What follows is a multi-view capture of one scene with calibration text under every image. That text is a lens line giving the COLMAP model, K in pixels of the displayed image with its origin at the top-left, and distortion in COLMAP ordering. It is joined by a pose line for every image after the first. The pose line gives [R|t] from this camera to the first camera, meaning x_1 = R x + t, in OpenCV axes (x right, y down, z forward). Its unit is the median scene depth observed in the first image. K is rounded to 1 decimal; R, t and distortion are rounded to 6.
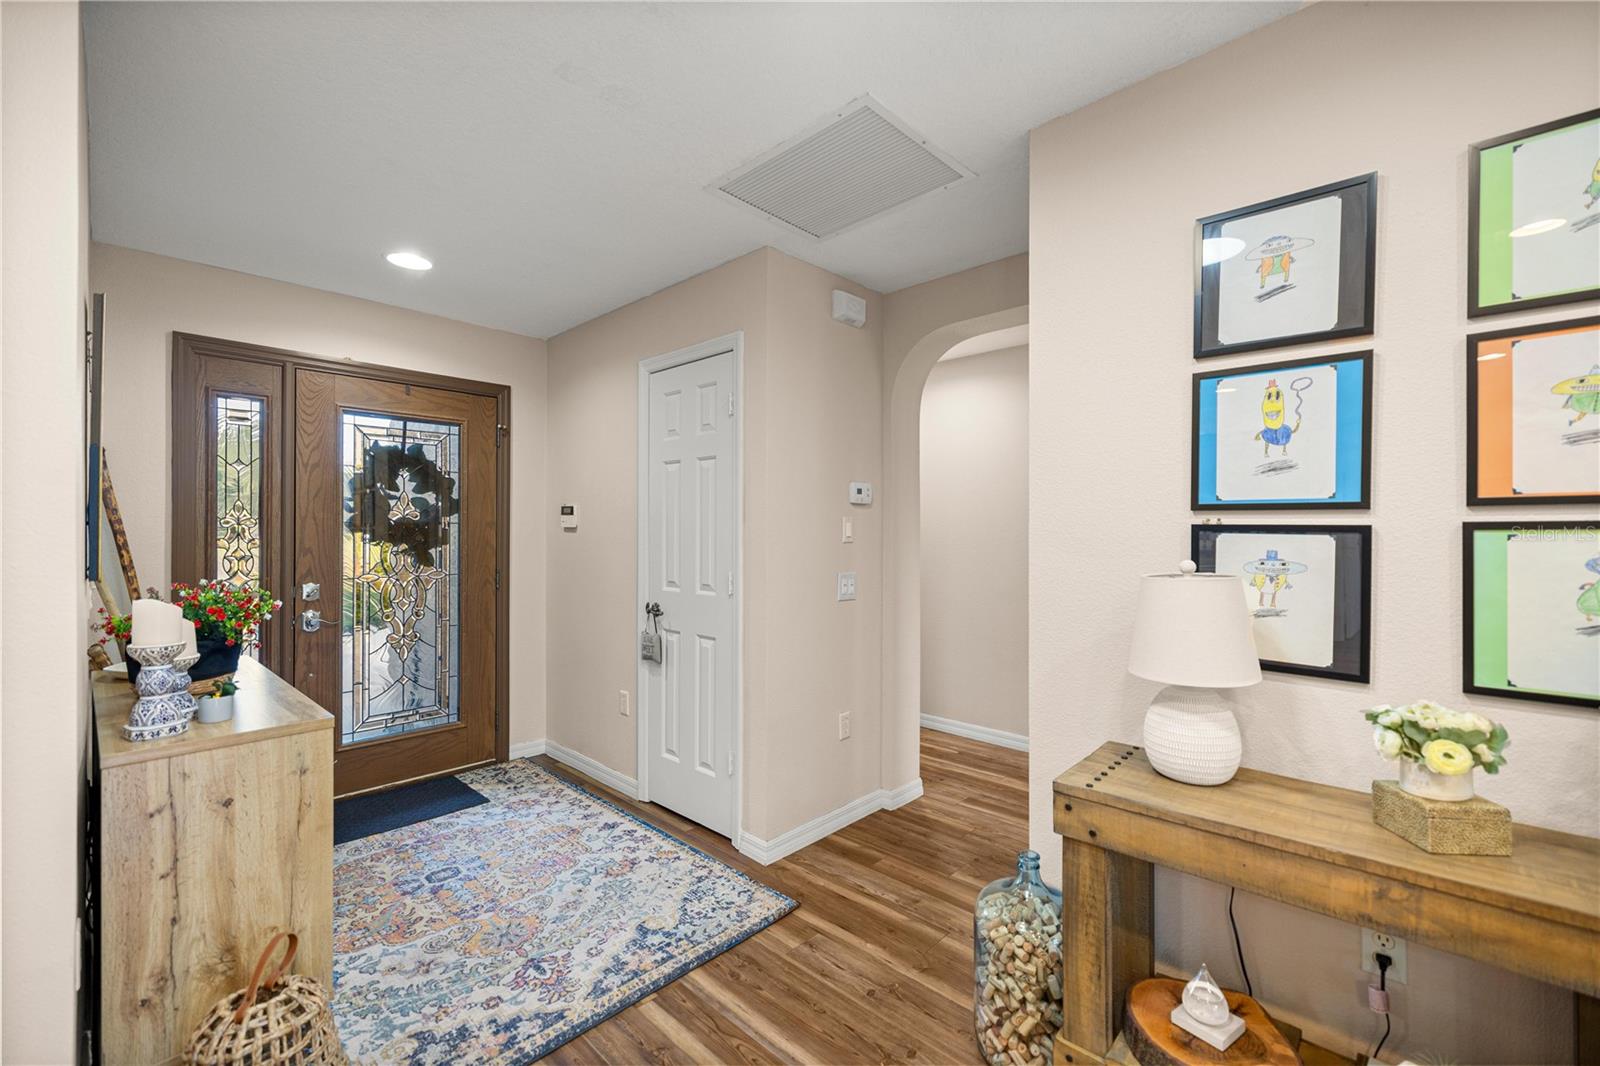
lens RADIAL K [[673.9, 0, 803.3], [0, 673.9, 528.3], [0, 0, 1]] dist [0.001996, -0.001109]
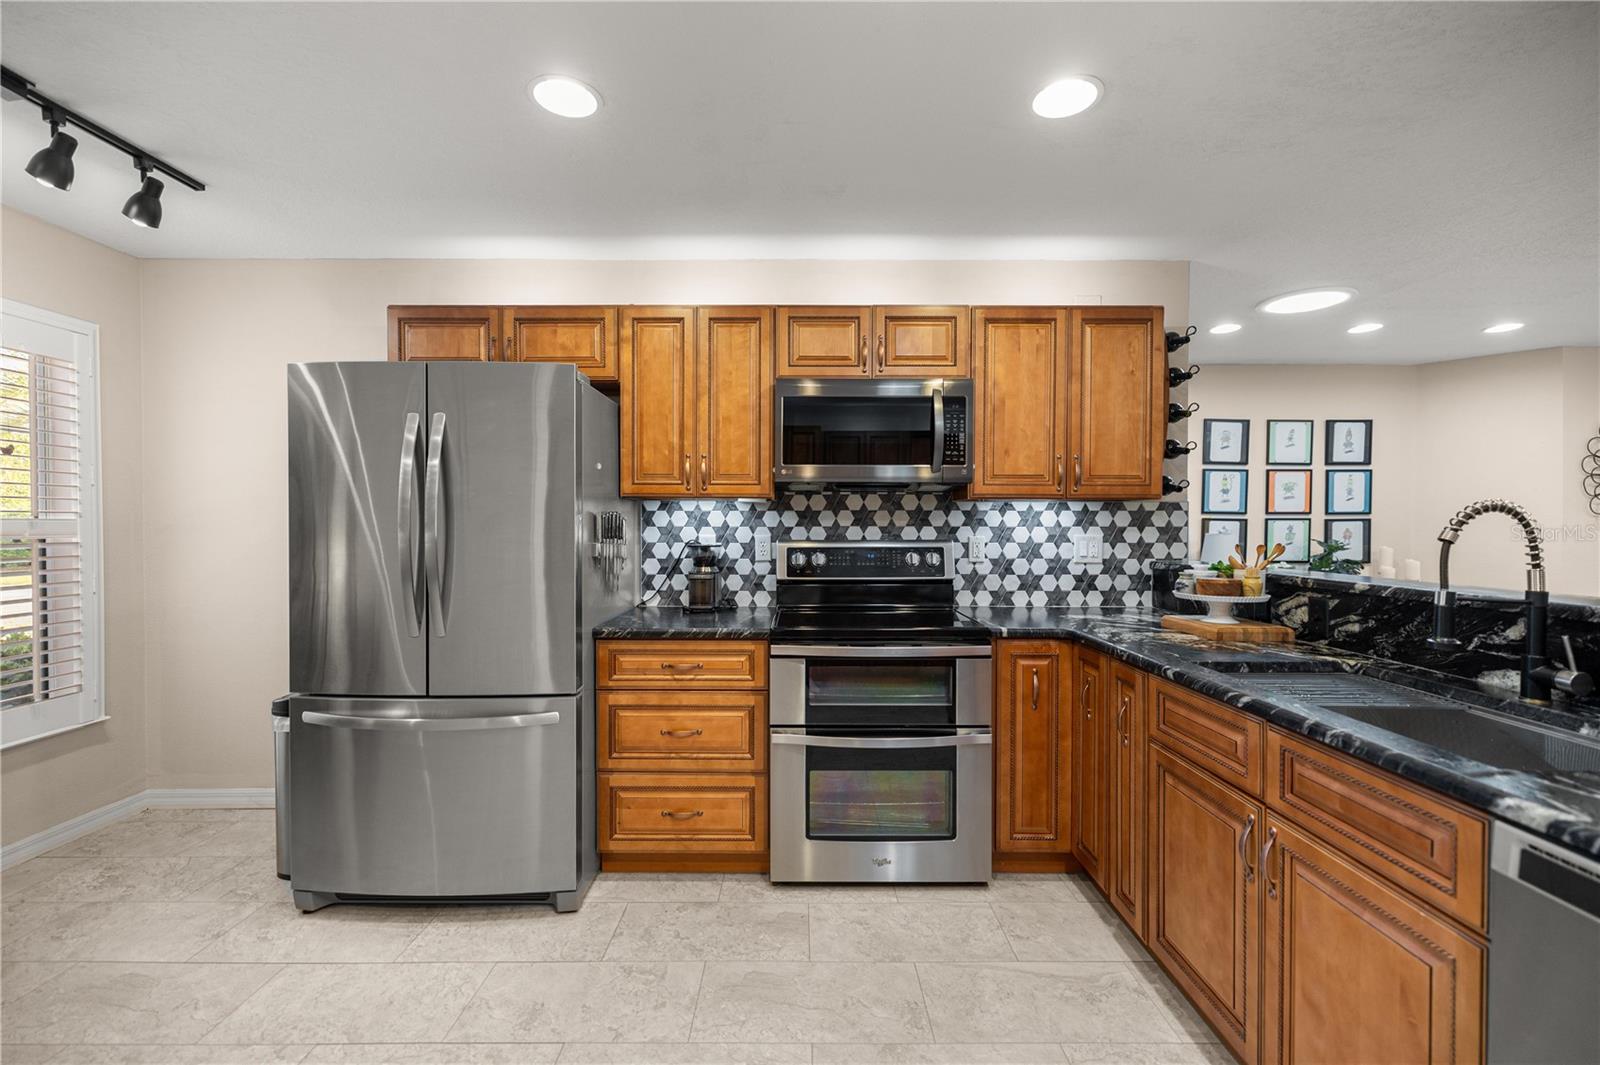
lens RADIAL K [[673.9, 0, 798.1], [0, 673.9, 531.8], [0, 0, 1]] dist [0.001996, -0.001109]
pose [[0.723497, -0.008237, 0.690278, -2.626997], [-0.006589, 0.999801, 0.018837, 0.010503], [-0.690296, -0.018177, 0.723299, 0.047895]]
